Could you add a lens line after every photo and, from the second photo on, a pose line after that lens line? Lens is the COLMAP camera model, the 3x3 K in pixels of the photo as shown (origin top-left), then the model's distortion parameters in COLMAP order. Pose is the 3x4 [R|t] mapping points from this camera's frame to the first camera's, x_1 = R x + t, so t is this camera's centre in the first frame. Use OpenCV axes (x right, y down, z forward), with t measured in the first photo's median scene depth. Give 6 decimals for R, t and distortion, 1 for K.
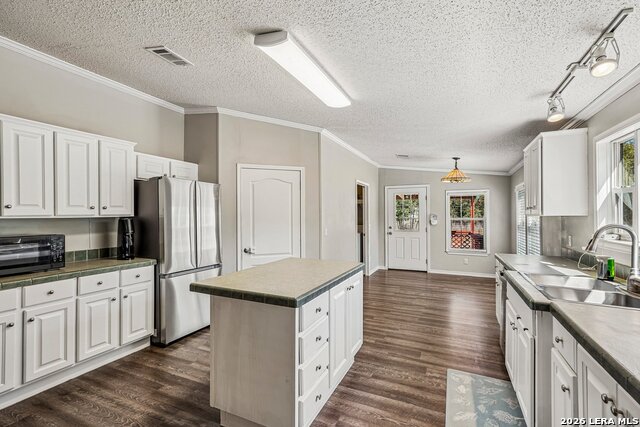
lens RADIAL K [[284.0, 0, 332.2], [0, 284.0, 212.2], [0, 0, 1]] dist [-0.003495, 0.002879]
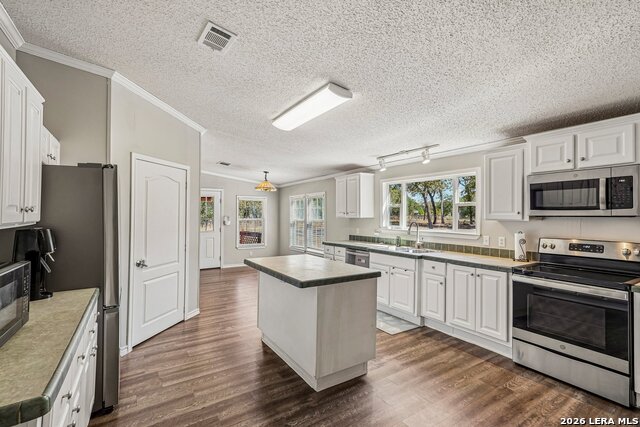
lens RADIAL K [[284.0, 0, 307.5], [0, 284.0, 213.4], [0, 0, 1]] dist [-0.003495, 0.002879]
pose [[0.571602, 0.006222, 0.820508, -1.049859], [-0.010103, 0.999949, -0.000545, -0.013984], [-0.820469, -0.007979, 0.571635, 0.250575]]
